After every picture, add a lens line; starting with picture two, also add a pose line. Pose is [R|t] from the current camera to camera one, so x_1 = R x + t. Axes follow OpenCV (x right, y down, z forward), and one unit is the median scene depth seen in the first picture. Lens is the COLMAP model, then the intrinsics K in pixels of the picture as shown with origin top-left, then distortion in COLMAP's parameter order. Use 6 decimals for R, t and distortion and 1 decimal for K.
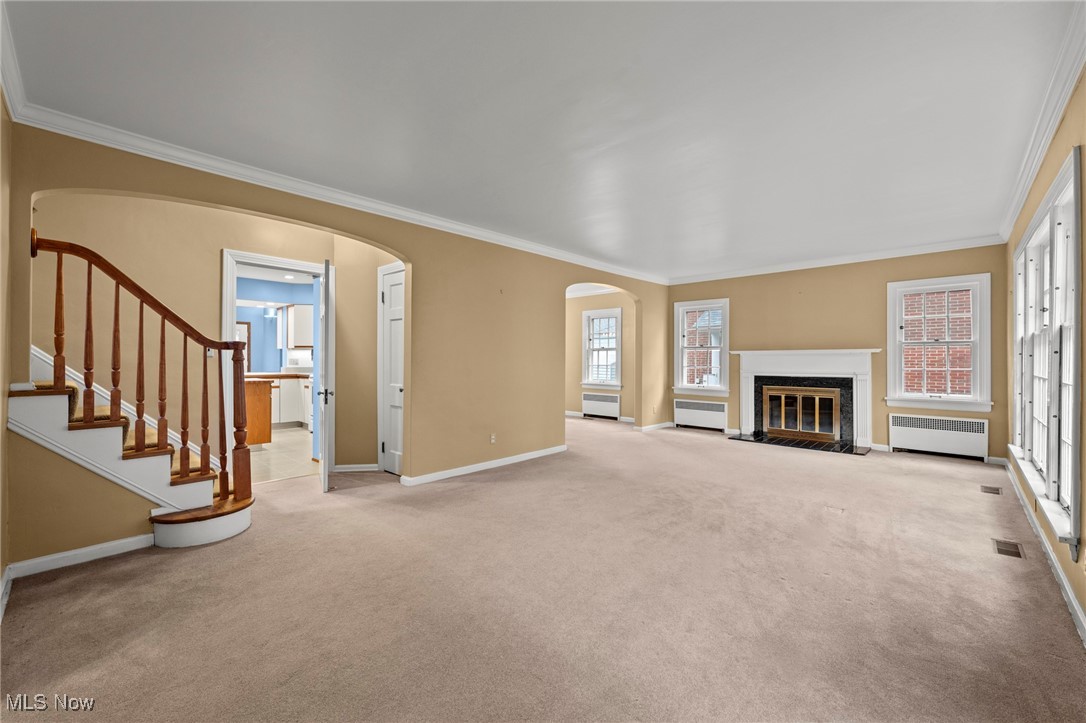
lens RADIAL K [[443.1, 0, 543.0], [0, 443.1, 361.5], [0, 0, 1]] dist [-0.000026, 0.000022]
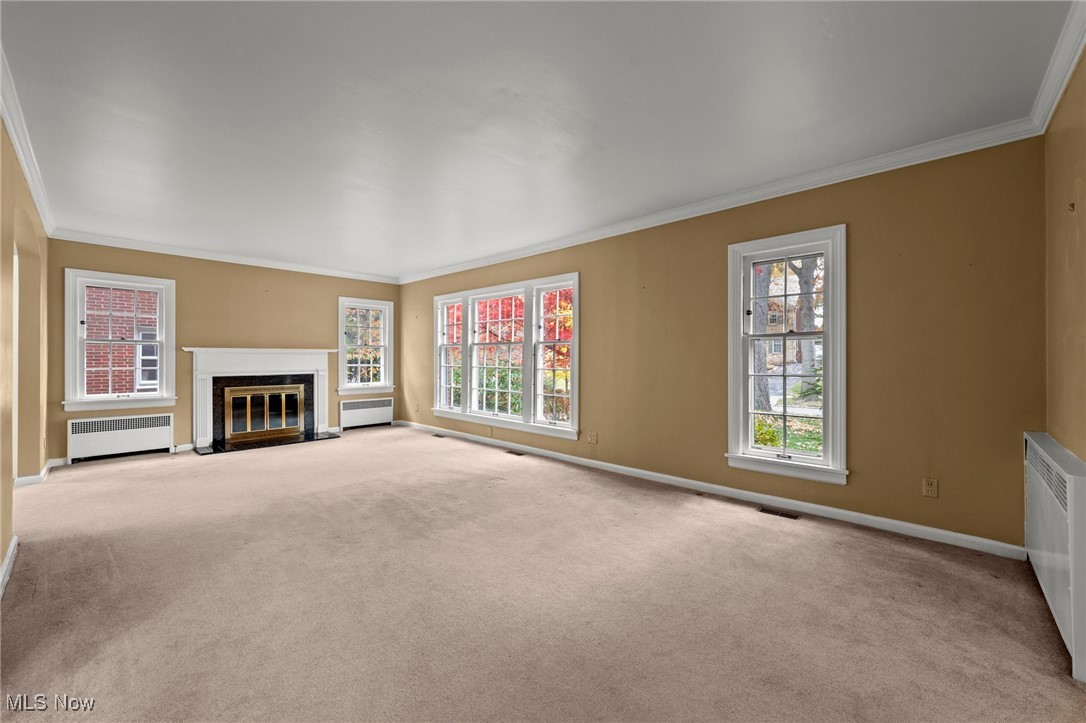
lens RADIAL K [[420.2, 0, 543.0], [0, 420.2, 361.5], [0, 0, 1]] dist [0.000520, 0.000050]
pose [[-0.001401, -0.007076, 0.999974, -0.365001], [0.004942, 0.999963, 0.007083, -0.000304], [-0.999987, 0.004952, -0.001366, 0.387059]]
